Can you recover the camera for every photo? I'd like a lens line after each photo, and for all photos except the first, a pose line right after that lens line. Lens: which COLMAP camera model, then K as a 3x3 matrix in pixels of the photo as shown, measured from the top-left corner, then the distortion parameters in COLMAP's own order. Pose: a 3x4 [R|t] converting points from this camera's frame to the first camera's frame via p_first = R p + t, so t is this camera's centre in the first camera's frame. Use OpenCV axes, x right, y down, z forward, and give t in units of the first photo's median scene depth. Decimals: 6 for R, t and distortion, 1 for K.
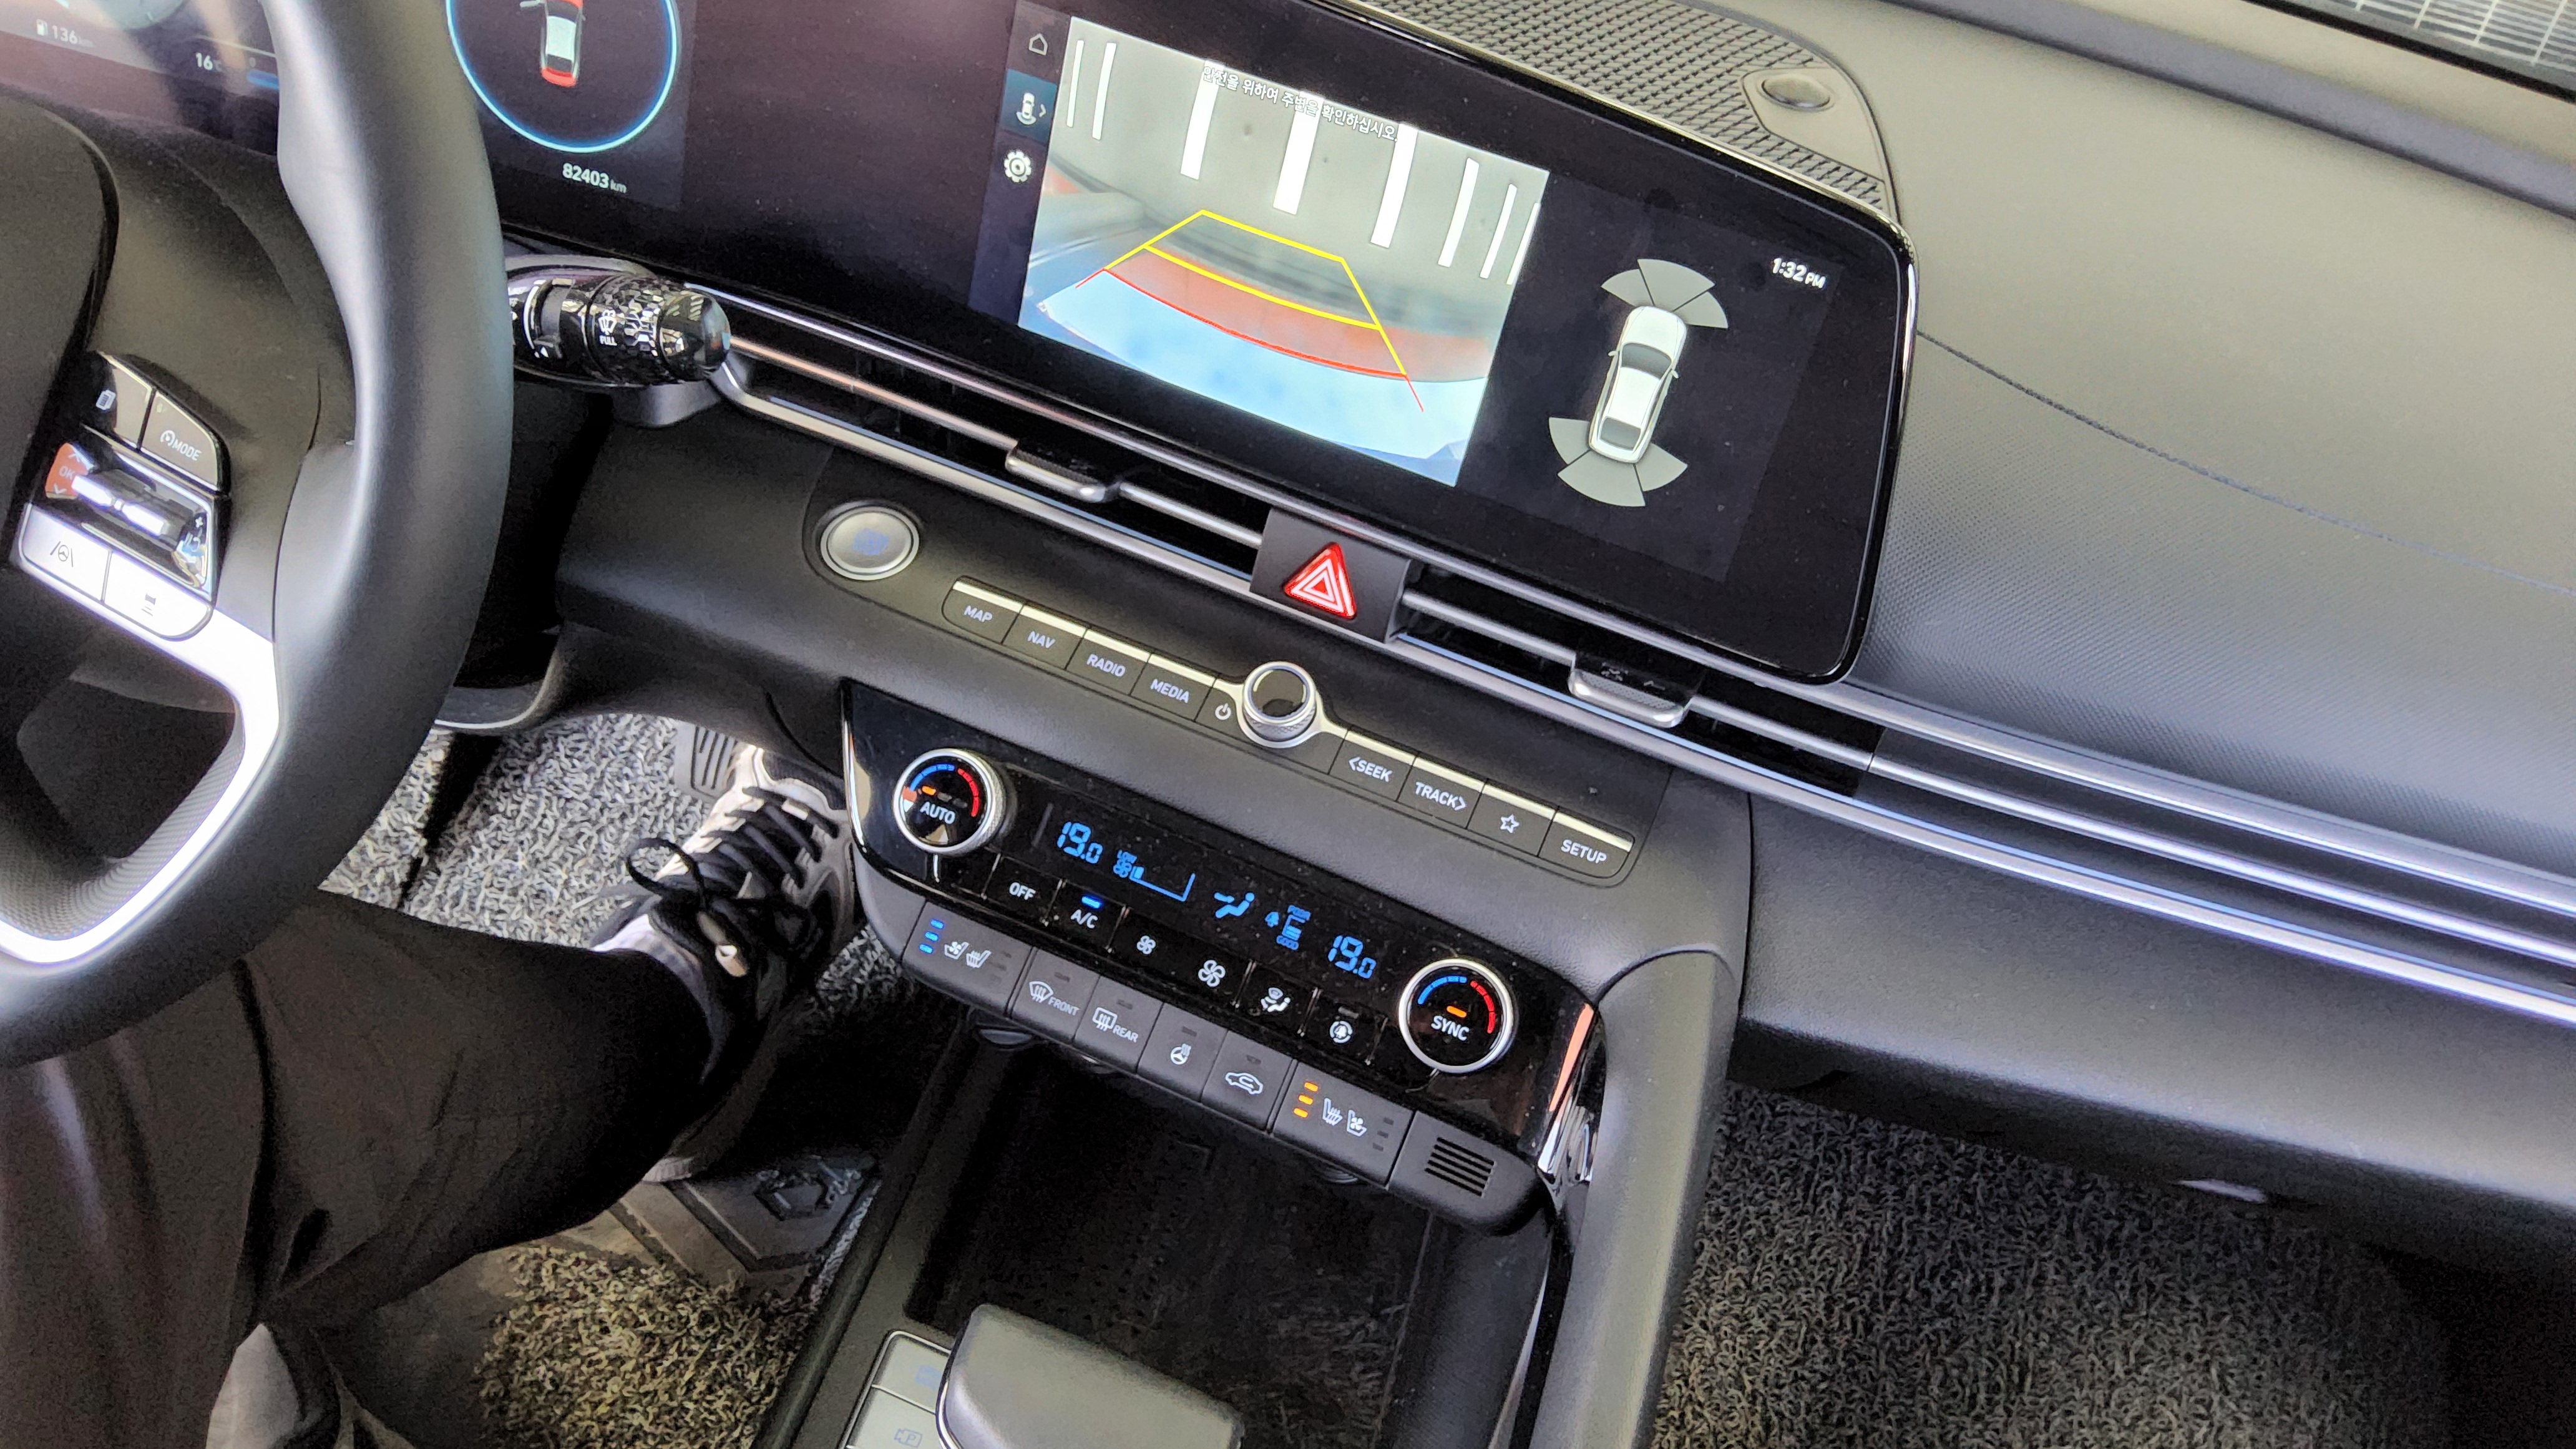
lens RADIAL K [[1851.3, 0, 1288.0], [0, 1851.3, 724.5], [0, 0, 1]] dist [0.072656, -0.003415]
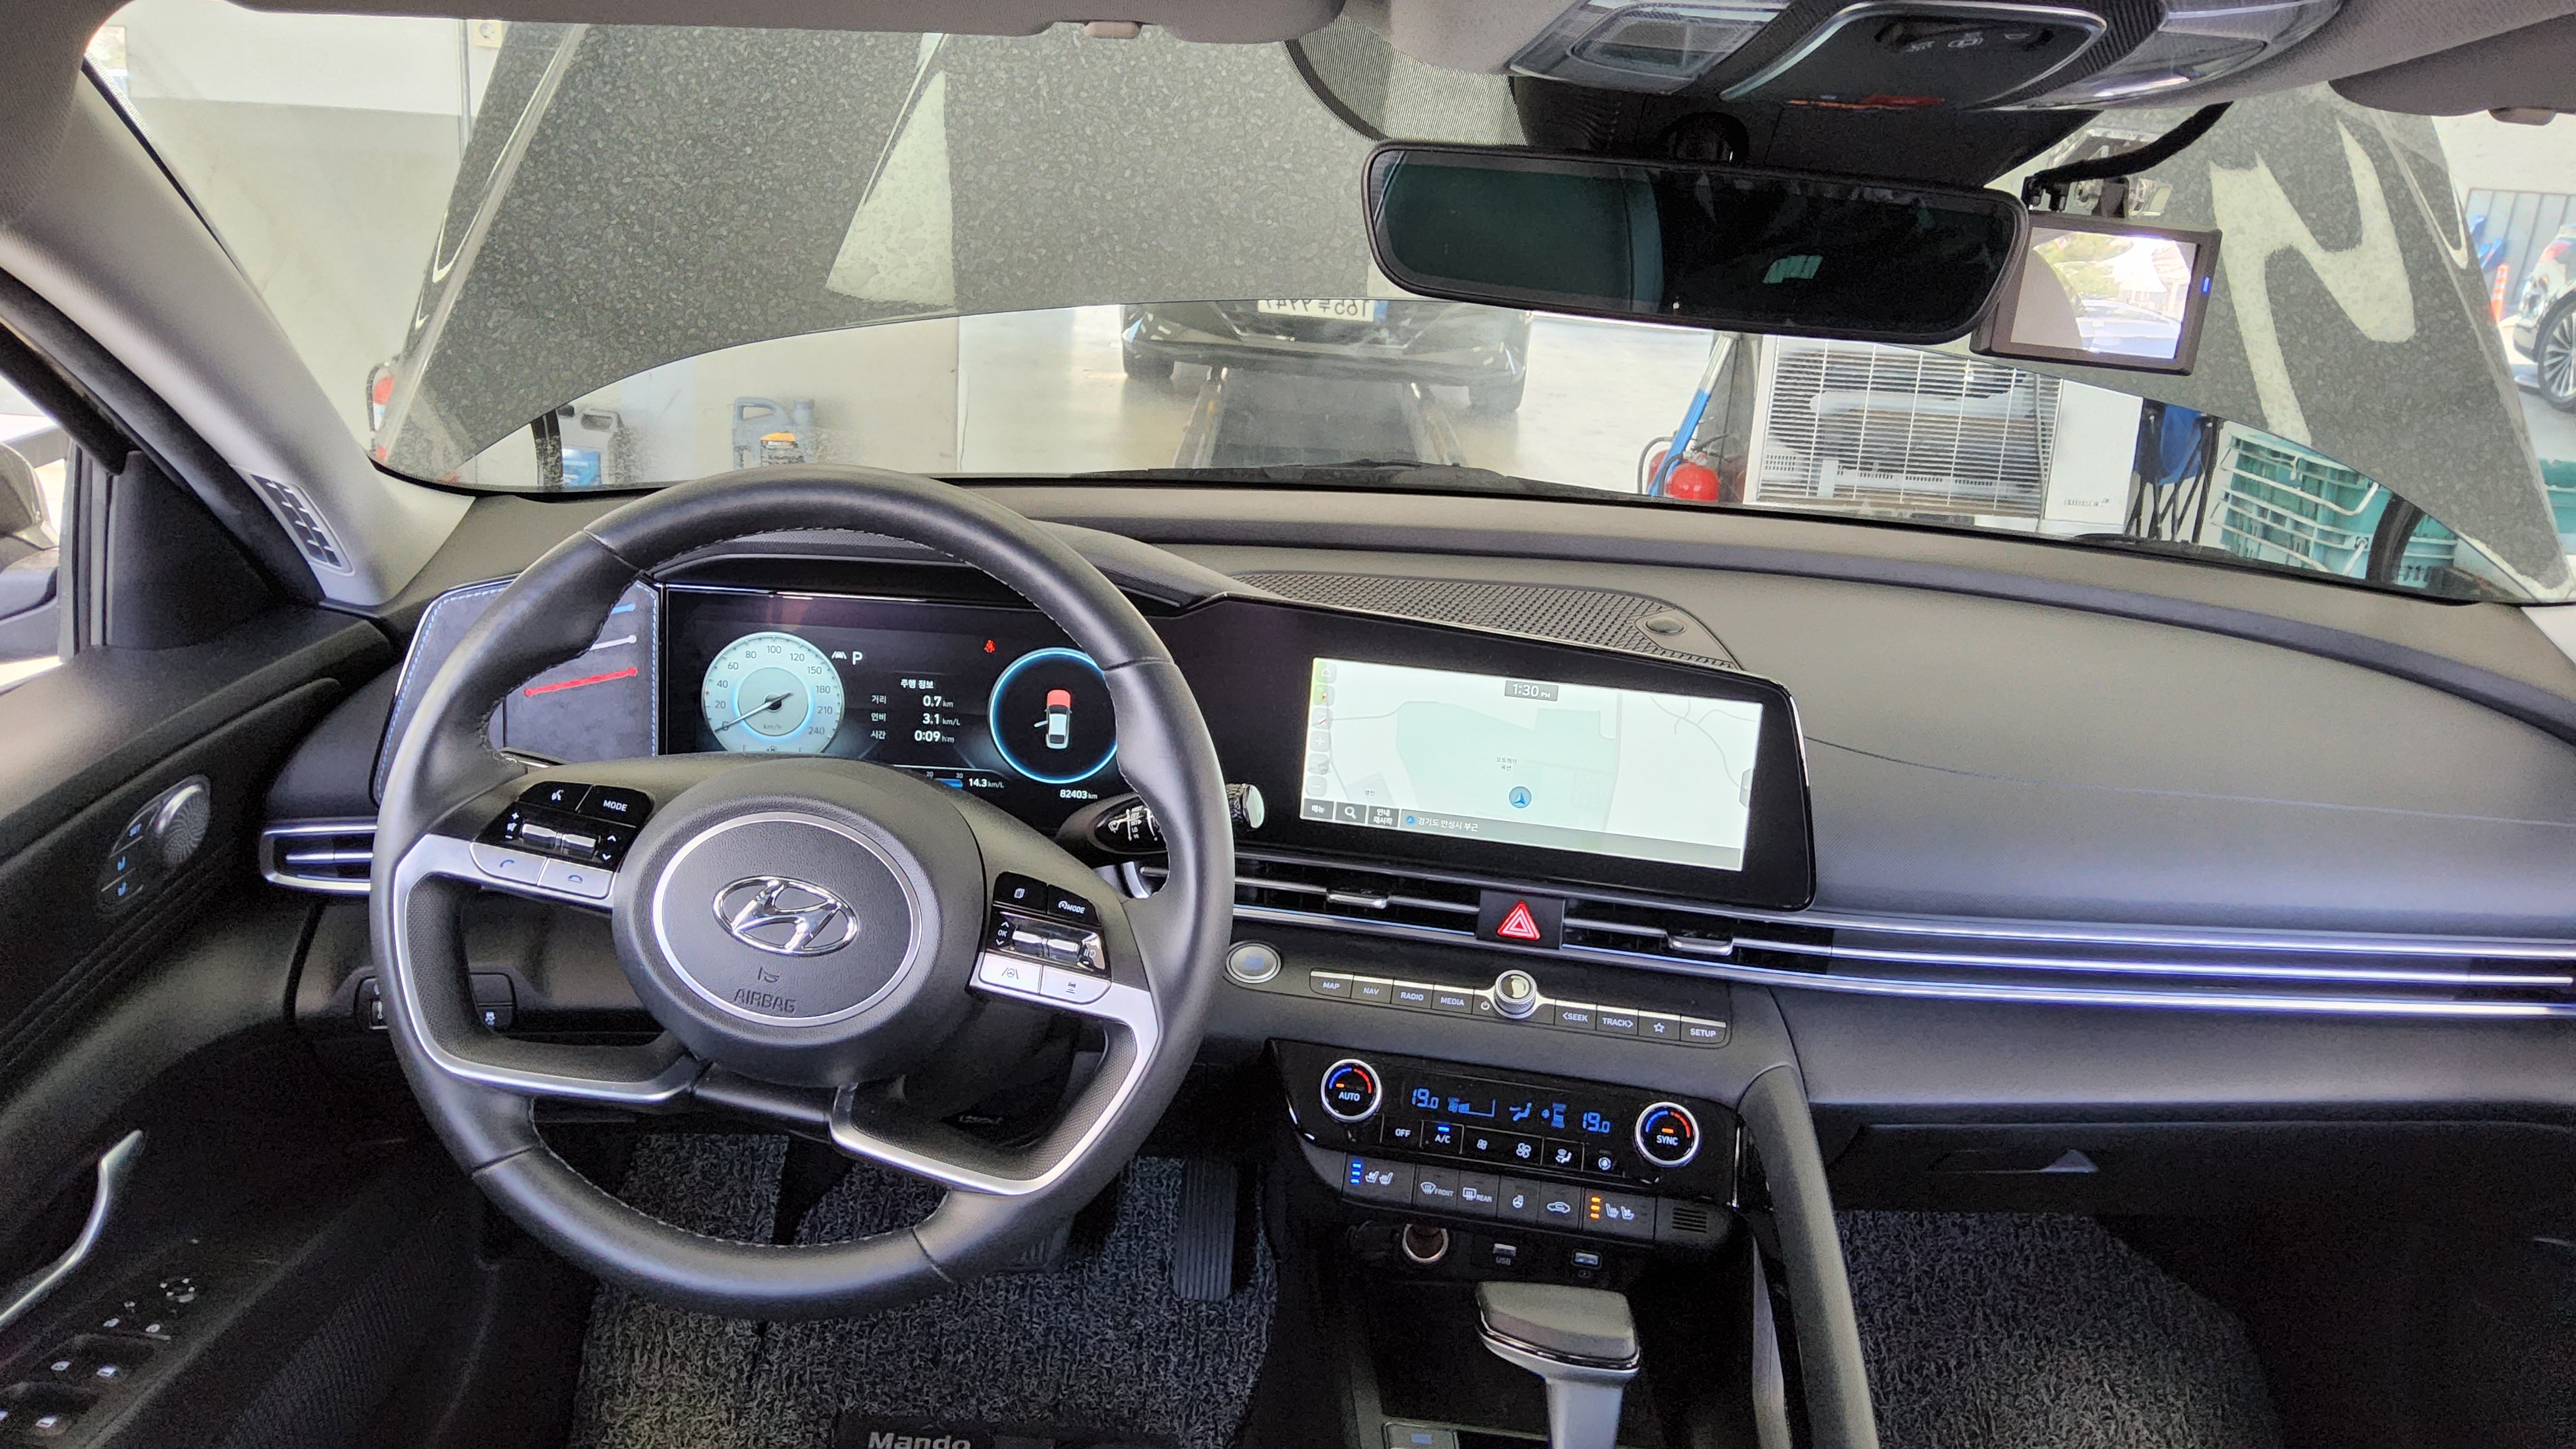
lens RADIAL K [[1834.8, 0, 1288.0], [0, 1834.8, 724.5], [0, 0, 1]] dist [0.001193, 0.000547]
pose [[0.965899, -0.196948, 0.168079, -0.464242], [0.232957, 0.944367, -0.232167, 0.103558], [-0.113003, 0.263405, 0.958044, -0.737122]]
